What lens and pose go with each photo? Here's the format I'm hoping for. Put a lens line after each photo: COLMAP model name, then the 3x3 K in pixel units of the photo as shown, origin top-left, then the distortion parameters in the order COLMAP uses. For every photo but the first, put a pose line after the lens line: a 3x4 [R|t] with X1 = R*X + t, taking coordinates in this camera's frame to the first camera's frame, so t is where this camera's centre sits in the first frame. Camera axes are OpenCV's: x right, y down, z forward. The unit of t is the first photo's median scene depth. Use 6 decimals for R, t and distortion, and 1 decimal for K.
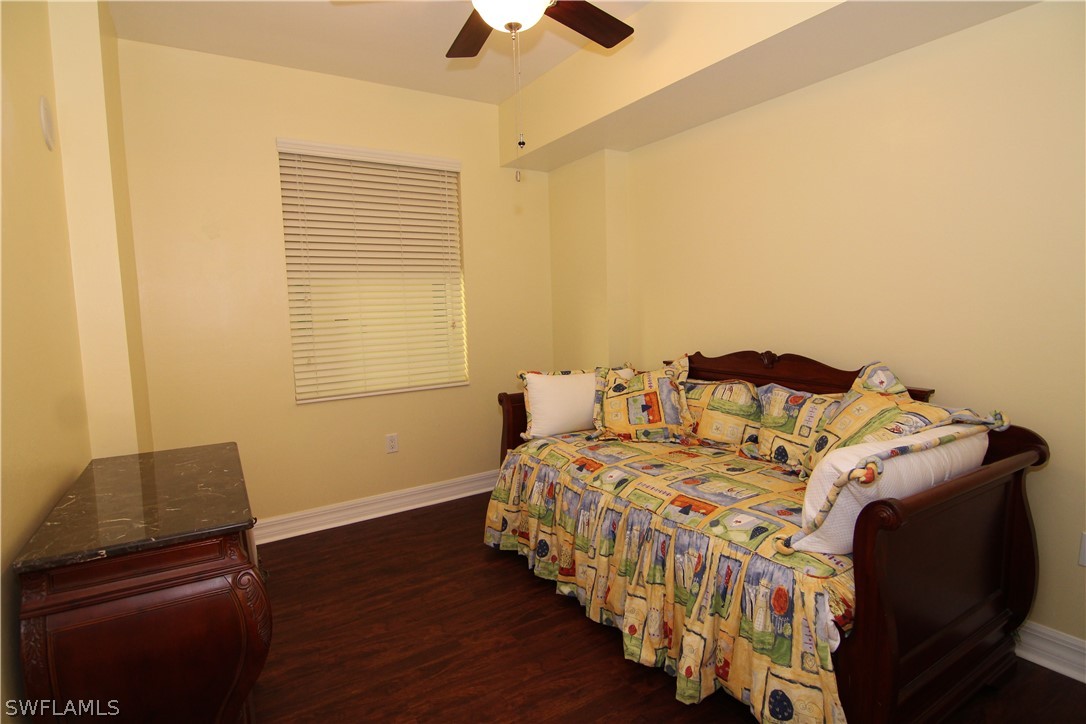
lens RADIAL K [[551.6, 0, 544.9], [0, 551.6, 359.1], [0, 0, 1]] dist [0.001319, -0.018965]
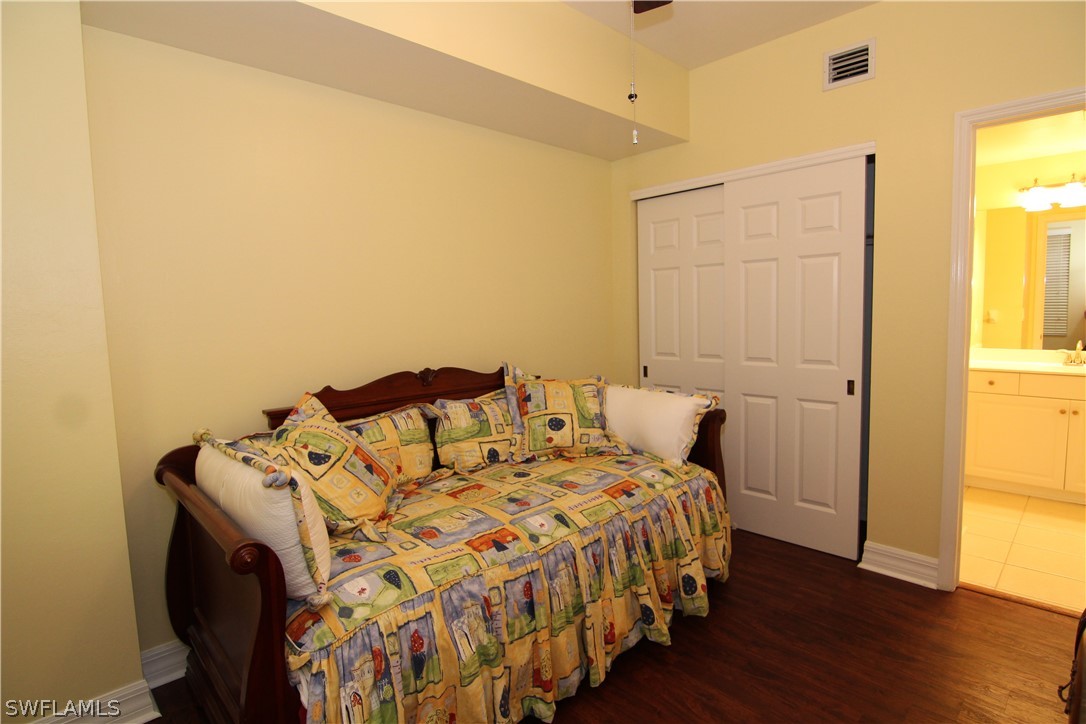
lens RADIAL K [[551.6, 0, 544.9], [0, 551.6, 359.1], [0, 0, 1]] dist [0.001319, -0.018965]
pose [[-0.209316, -0.057238, 0.976171, -0.646868], [0.130270, 0.987755, 0.085850, -0.095535], [-0.969132, 0.145135, -0.199297, 1.099302]]
